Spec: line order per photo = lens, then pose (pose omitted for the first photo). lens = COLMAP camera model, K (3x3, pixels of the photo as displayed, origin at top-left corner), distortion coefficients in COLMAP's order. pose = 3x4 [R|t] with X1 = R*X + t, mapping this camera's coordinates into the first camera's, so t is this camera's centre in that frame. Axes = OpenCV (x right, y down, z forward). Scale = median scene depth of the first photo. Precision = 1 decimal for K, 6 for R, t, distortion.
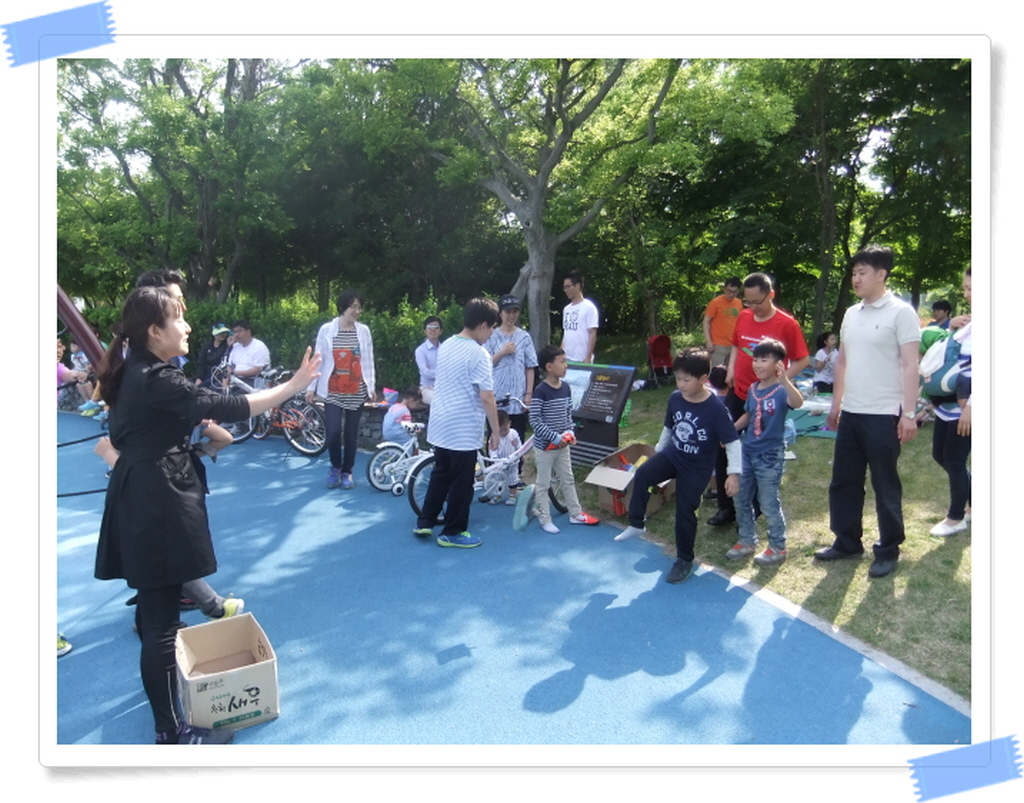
lens RADIAL K [[711.2, 0, 500.4], [0, 711.2, 413.1], [0, 0, 1]] dist [-0.076612, 0.046814]
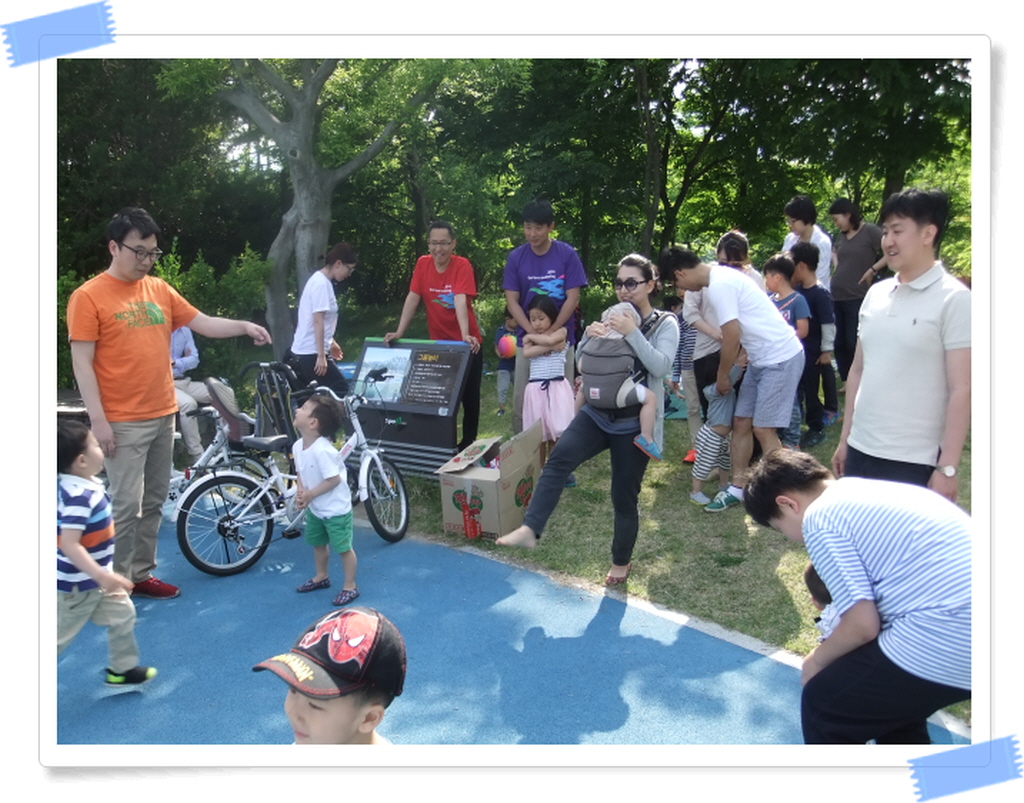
lens RADIAL K [[900.5, 0, 509.8], [0, 900.5, 407.3], [0, 0, 1]] dist [-0.062590, 0.006597]
pose [[0.947006, -0.051622, 0.317041, -0.055536], [0.051867, 0.998625, 0.007673, 0.000043], [-0.317001, 0.009178, 0.948381, 0.051592]]
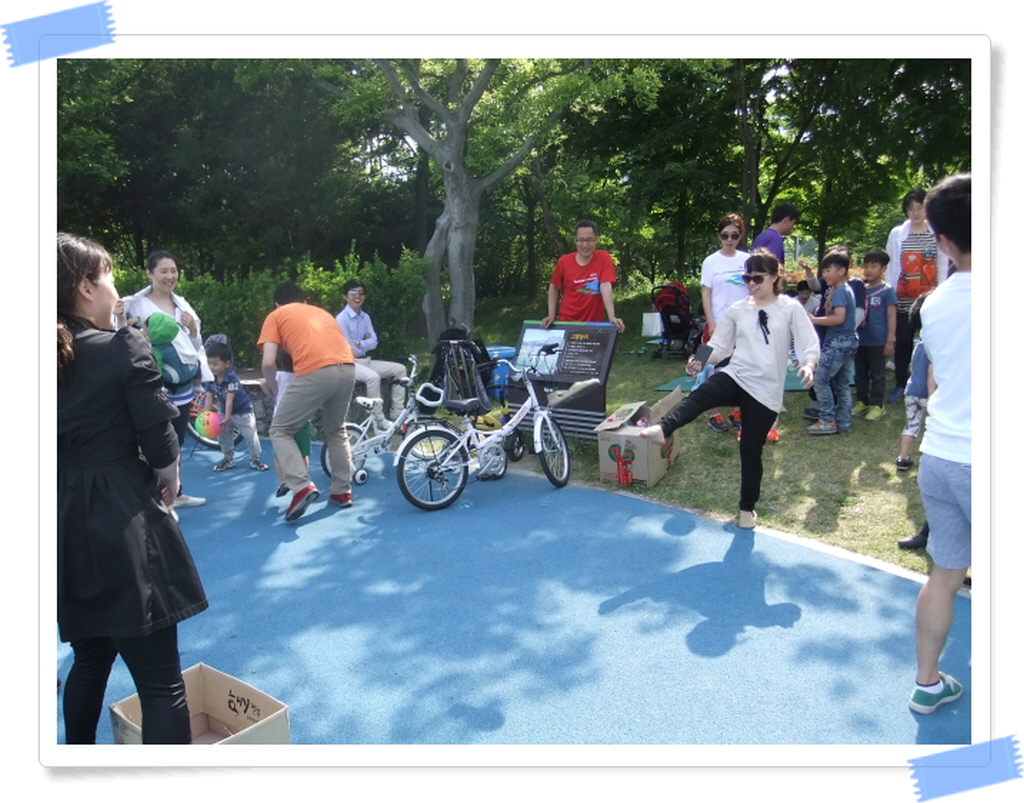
lens RADIAL K [[834.9, 0, 501.4], [0, 834.9, 414.6], [0, 0, 1]] dist [-0.082694, 0.089288]
pose [[0.975275, -0.059927, 0.212713, -0.129359], [0.055352, 0.998091, 0.027407, 0.010191], [-0.213949, -0.014956, 0.976730, -0.004856]]
